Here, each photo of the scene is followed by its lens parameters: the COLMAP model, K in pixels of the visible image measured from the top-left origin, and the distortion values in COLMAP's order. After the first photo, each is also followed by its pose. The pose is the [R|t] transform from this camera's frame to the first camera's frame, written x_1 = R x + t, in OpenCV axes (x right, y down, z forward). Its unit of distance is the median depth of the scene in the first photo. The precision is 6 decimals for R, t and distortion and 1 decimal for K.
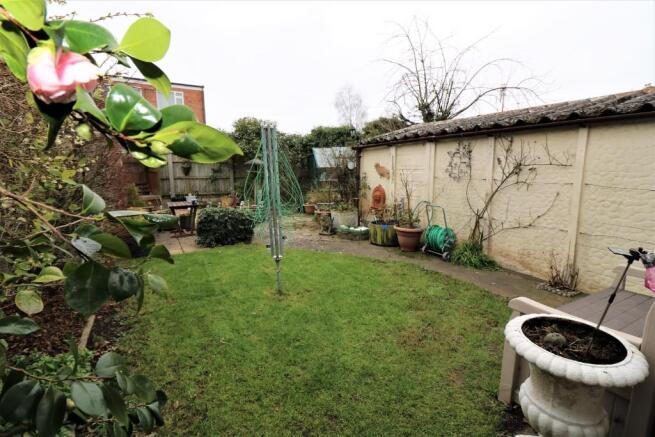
lens RADIAL K [[311.3, 0, 325.7], [0, 311.3, 220.4], [0, 0, 1]] dist [-0.002641, -0.000111]
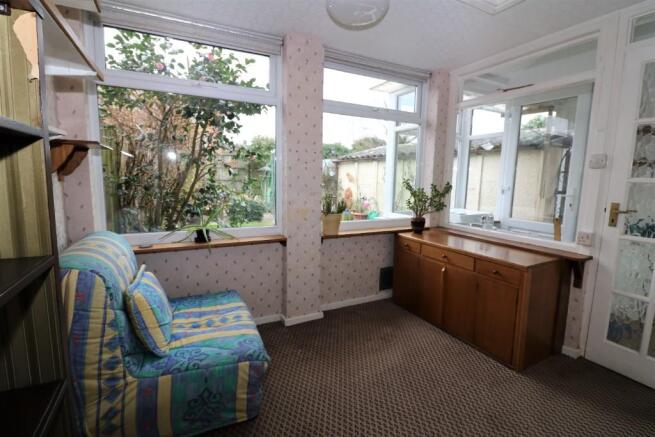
lens RADIAL K [[311.3, 0, 329.8], [0, 311.3, 215.8], [0, 0, 1]] dist [-0.002641, -0.000111]
pose [[0.999412, 0.032091, -0.012081, 0.096483], [-0.032526, 0.998759, -0.037712, 0.075417], [0.010856, 0.038083, 0.999216, -0.447160]]
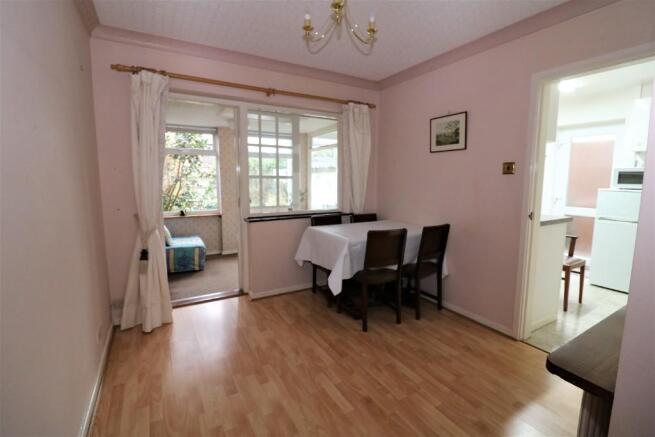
lens RADIAL K [[311.3, 0, 328.2], [0, 311.3, 215.6], [0, 0, 1]] dist [-0.002641, -0.000111]
pose [[0.999504, 0.008988, 0.030175, 0.848391], [-0.007237, 0.998311, -0.057652, 0.303658], [-0.030642, 0.057405, 0.997881, -2.162444]]
